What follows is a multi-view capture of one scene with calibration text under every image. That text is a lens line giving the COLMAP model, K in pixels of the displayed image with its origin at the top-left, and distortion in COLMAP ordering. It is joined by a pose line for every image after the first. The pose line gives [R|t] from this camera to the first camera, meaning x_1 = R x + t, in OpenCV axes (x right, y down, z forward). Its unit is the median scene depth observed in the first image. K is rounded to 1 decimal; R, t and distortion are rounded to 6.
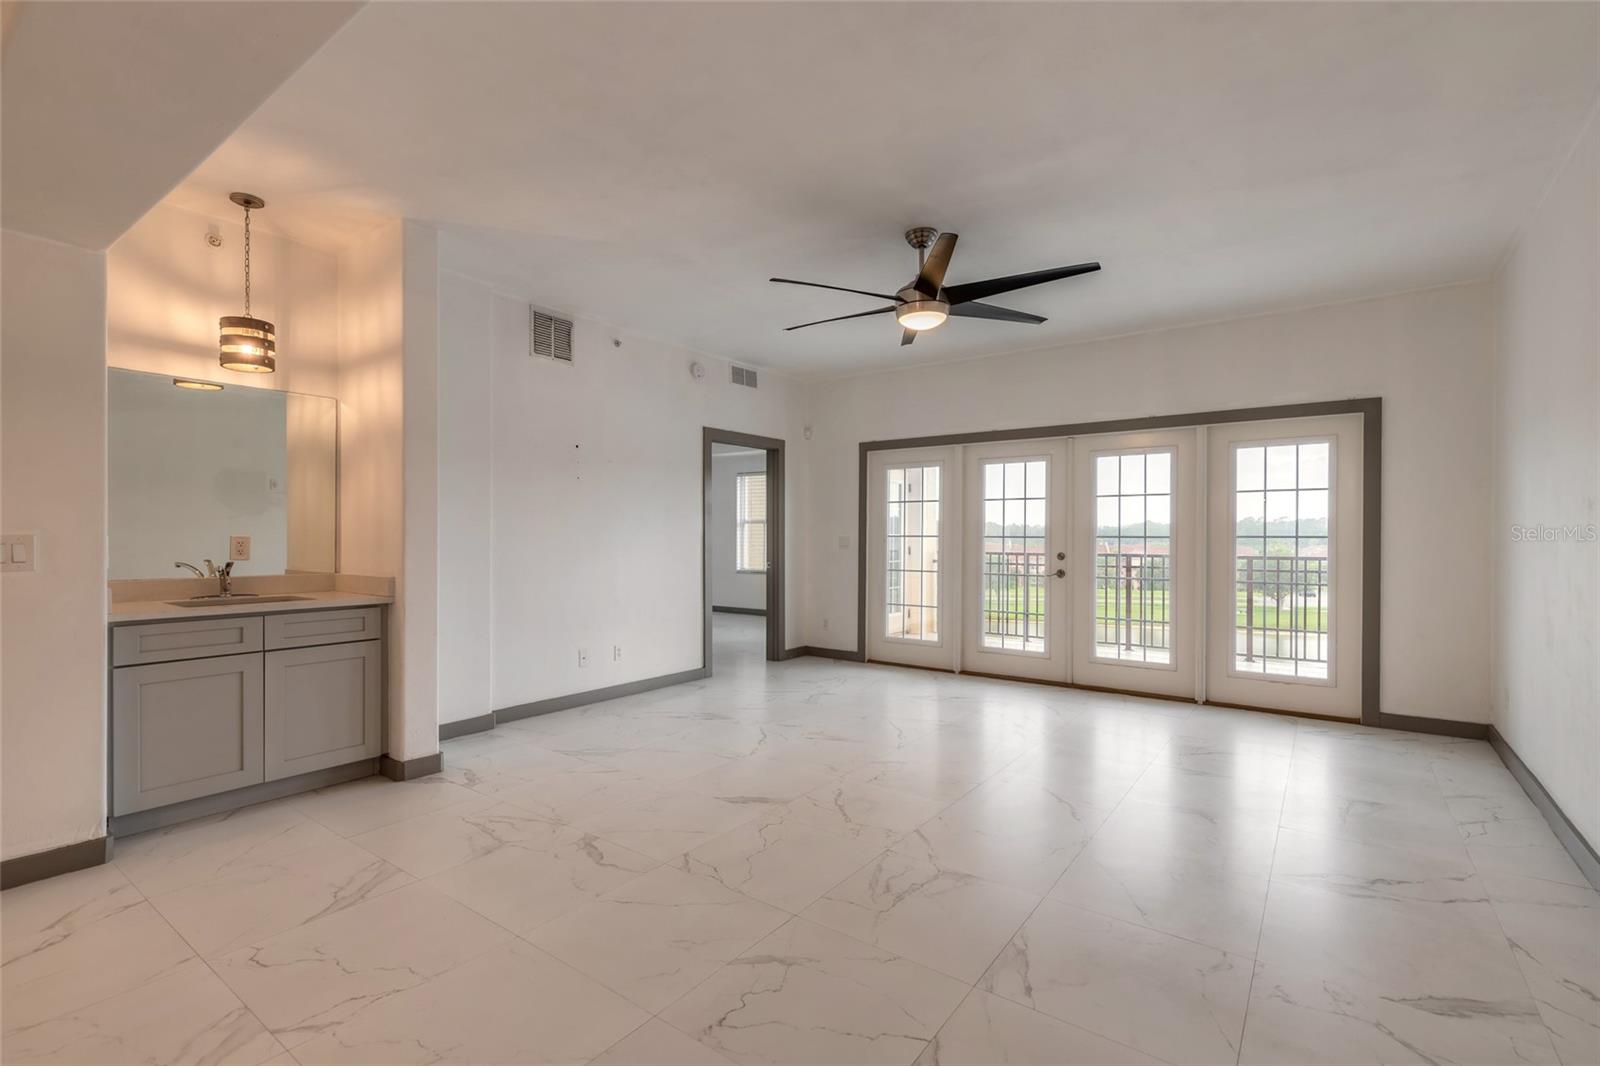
lens RADIAL K [[730.8, 0, 795.9], [0, 730.8, 537.2], [0, 0, 1]] dist [0.009733, -0.000222]
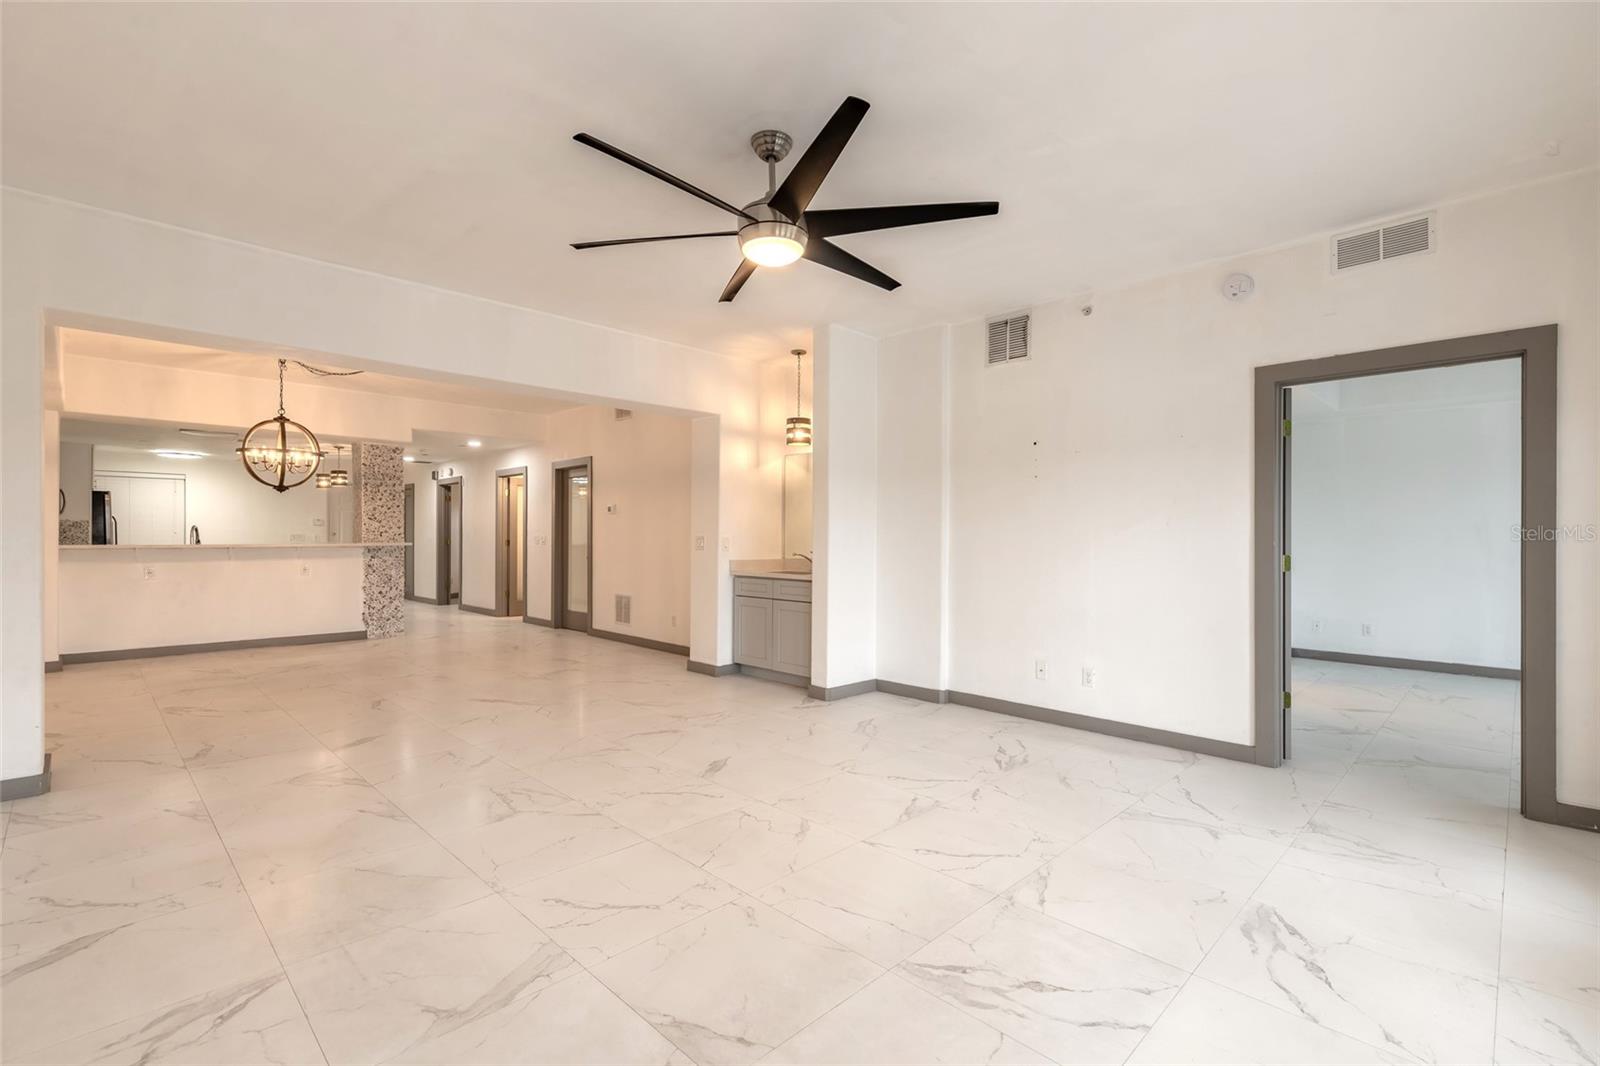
lens RADIAL K [[730.8, 0, 795.9], [0, 730.8, 537.2], [0, 0, 1]] dist [0.009733, -0.000222]
pose [[-0.163723, -0.002386, -0.986503, 0.918884], [-0.008780, 0.999961, -0.000961, 0.000691], [0.986467, 0.008505, -0.163738, 1.148816]]
